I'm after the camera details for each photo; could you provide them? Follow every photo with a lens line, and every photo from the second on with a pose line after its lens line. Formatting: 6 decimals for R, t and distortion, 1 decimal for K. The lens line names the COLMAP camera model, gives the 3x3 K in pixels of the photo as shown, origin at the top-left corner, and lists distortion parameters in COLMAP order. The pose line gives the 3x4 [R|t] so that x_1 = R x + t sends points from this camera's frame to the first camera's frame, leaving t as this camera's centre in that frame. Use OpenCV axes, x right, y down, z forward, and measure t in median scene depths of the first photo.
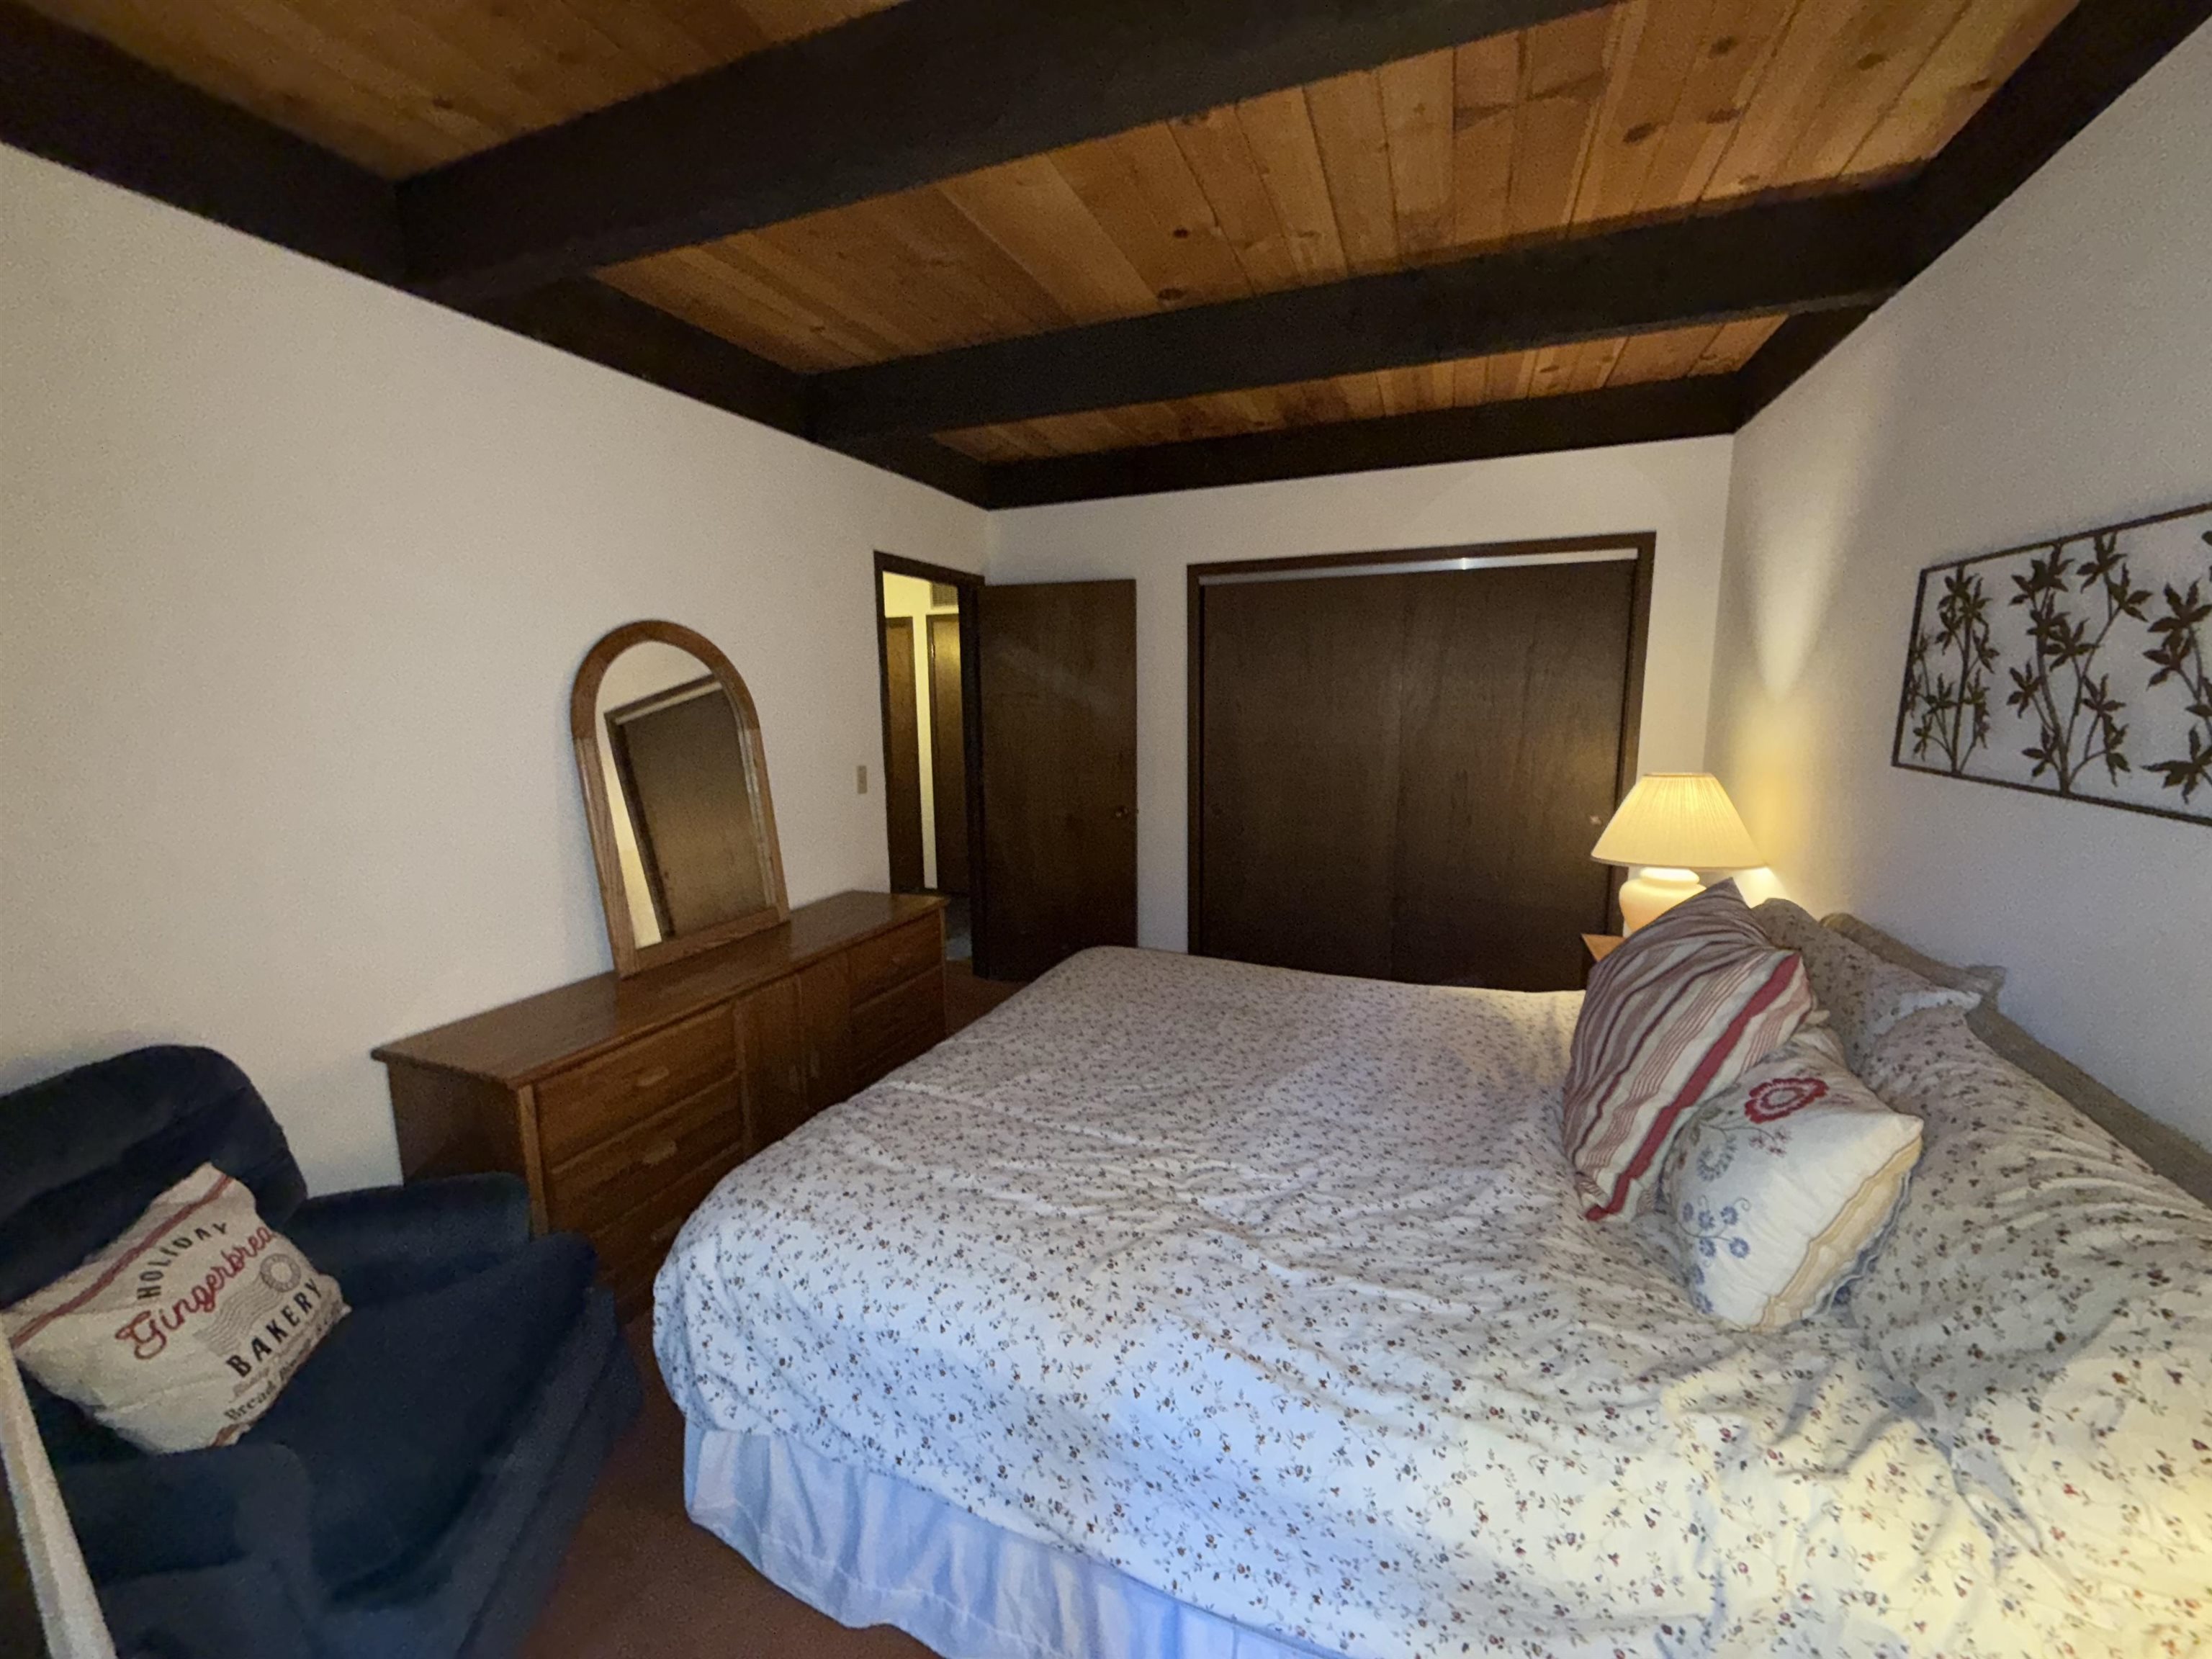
lens RADIAL K [[878.5, 0, 1105.4], [0, 878.5, 834.6], [0, 0, 1]] dist [-0.001546, 0.000237]
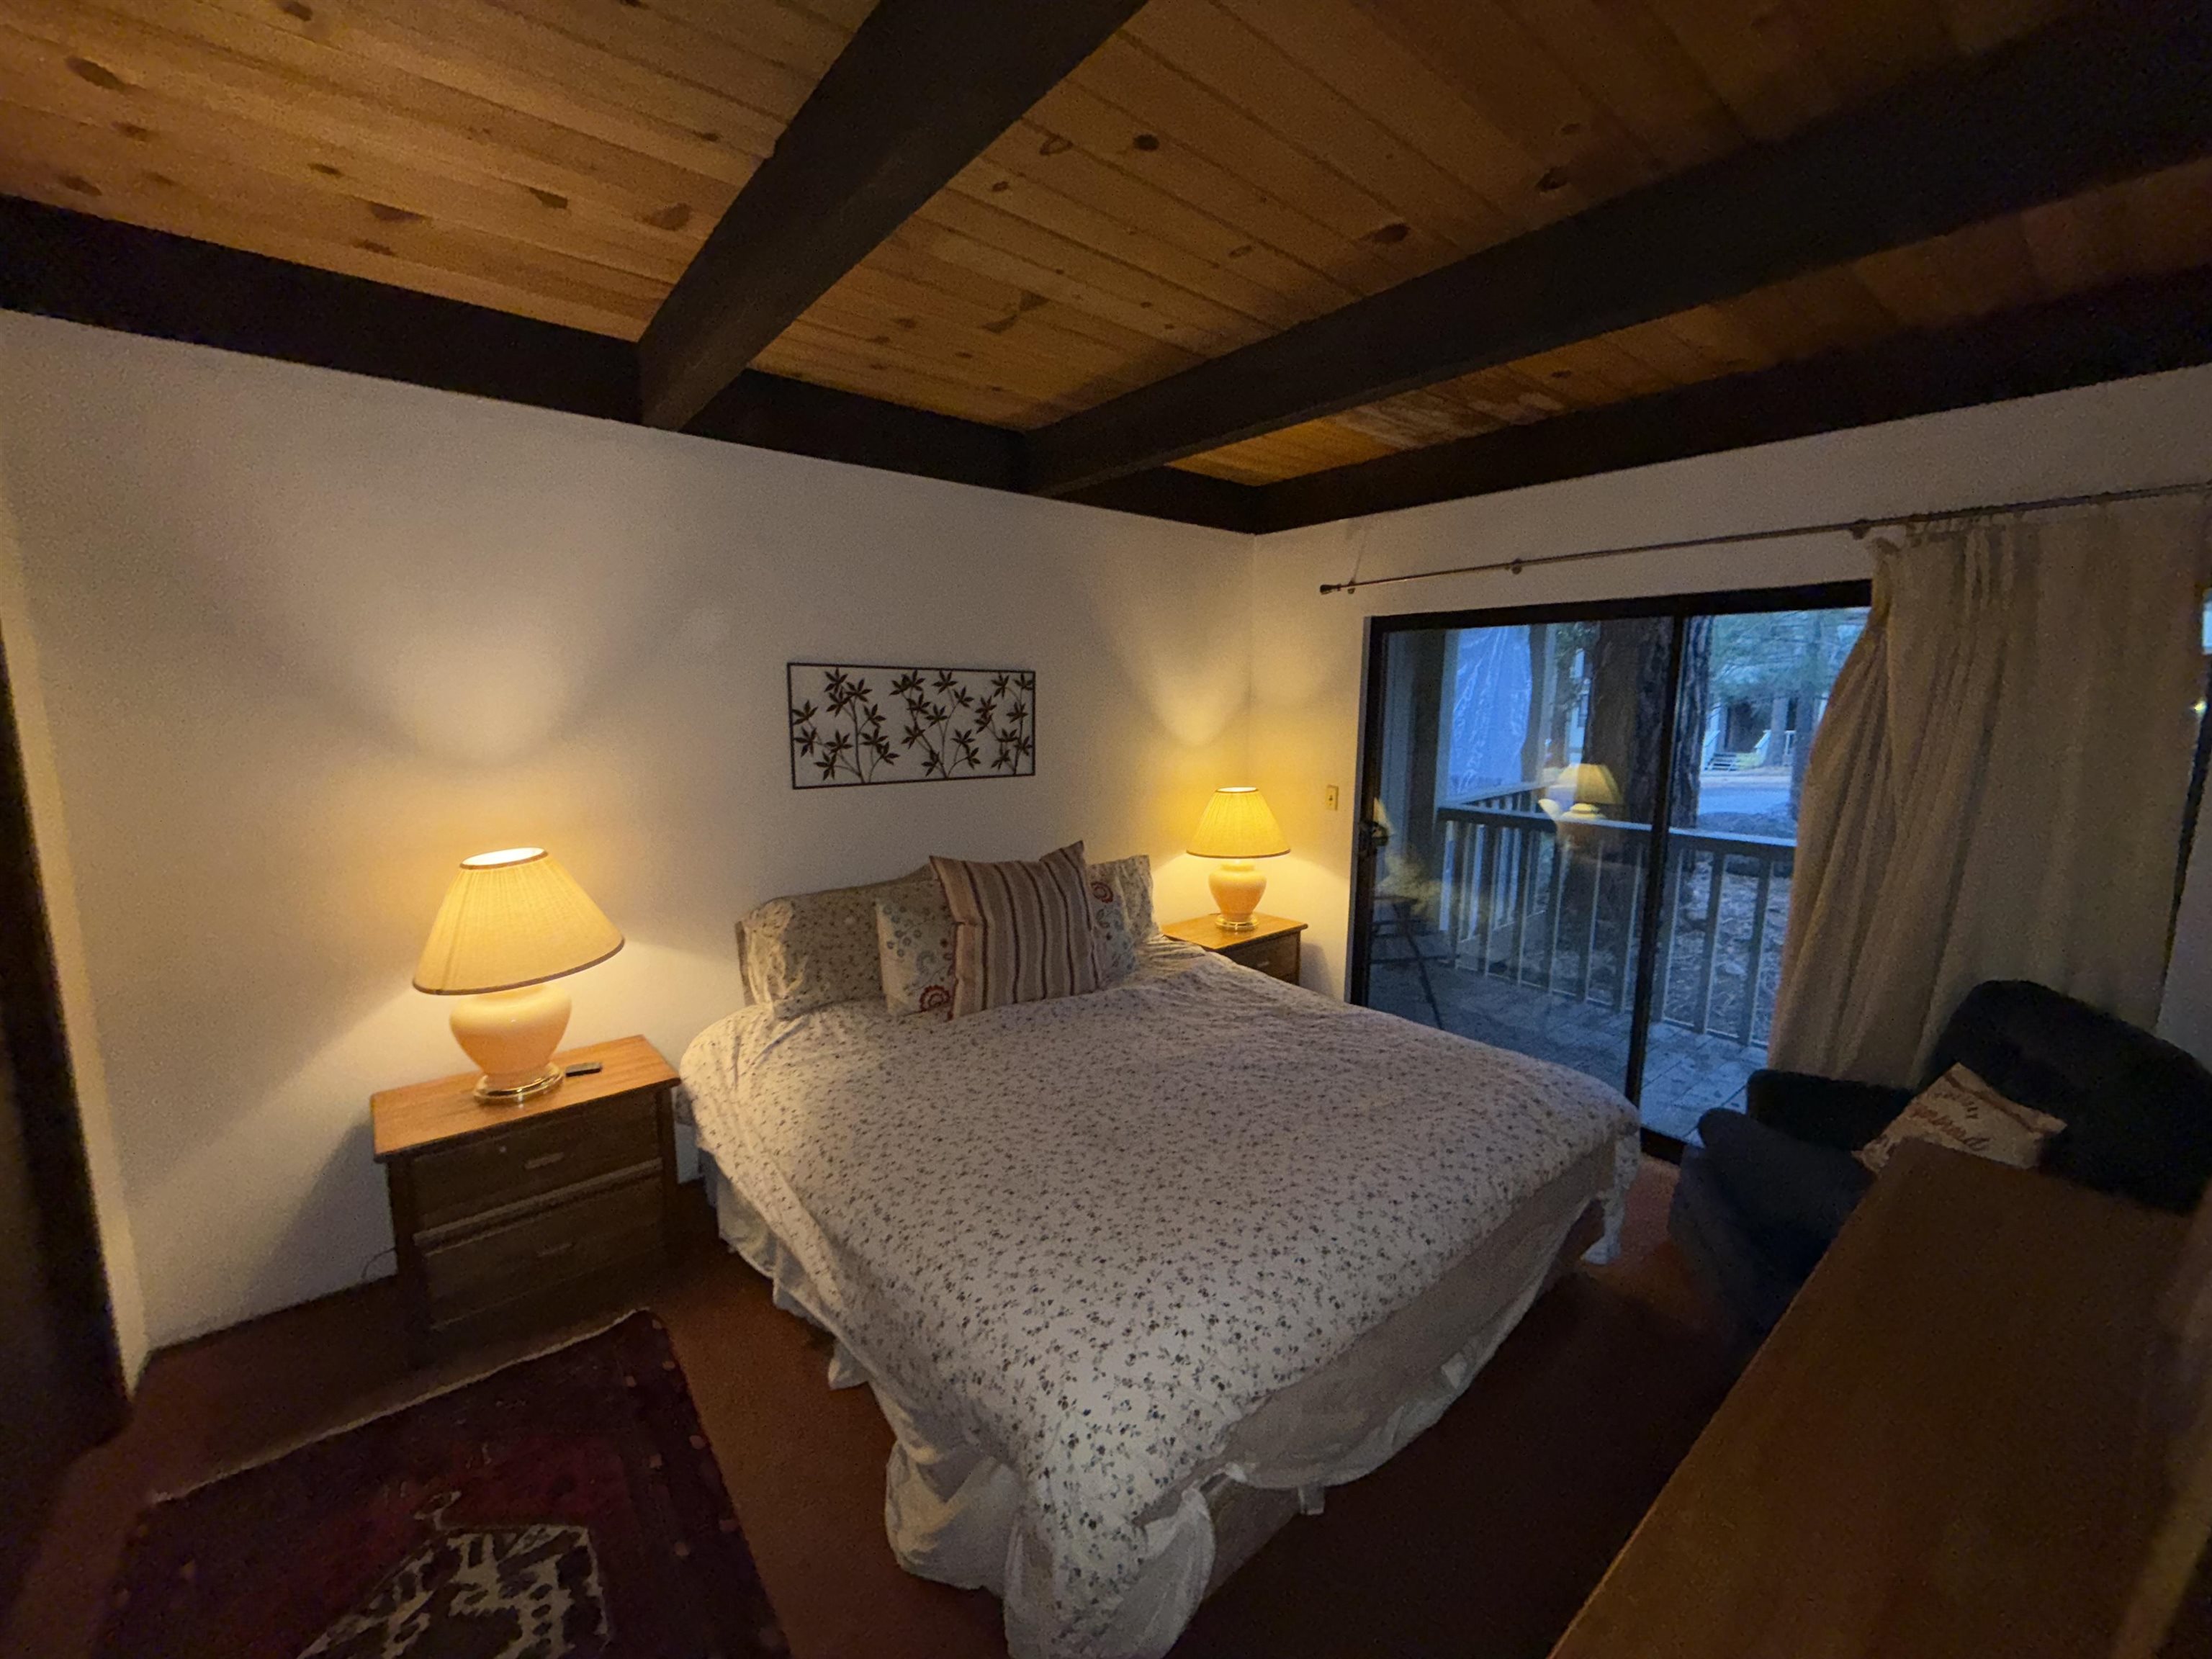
lens RADIAL K [[878.5, 0, 1105.4], [0, 878.5, 834.6], [0, 0, 1]] dist [-0.001546, 0.000237]
pose [[-0.870648, -0.064655, 0.487640, -0.409878], [0.087245, 0.955312, 0.282432, -0.497834], [-0.484109, 0.288443, -0.826099, 2.603937]]
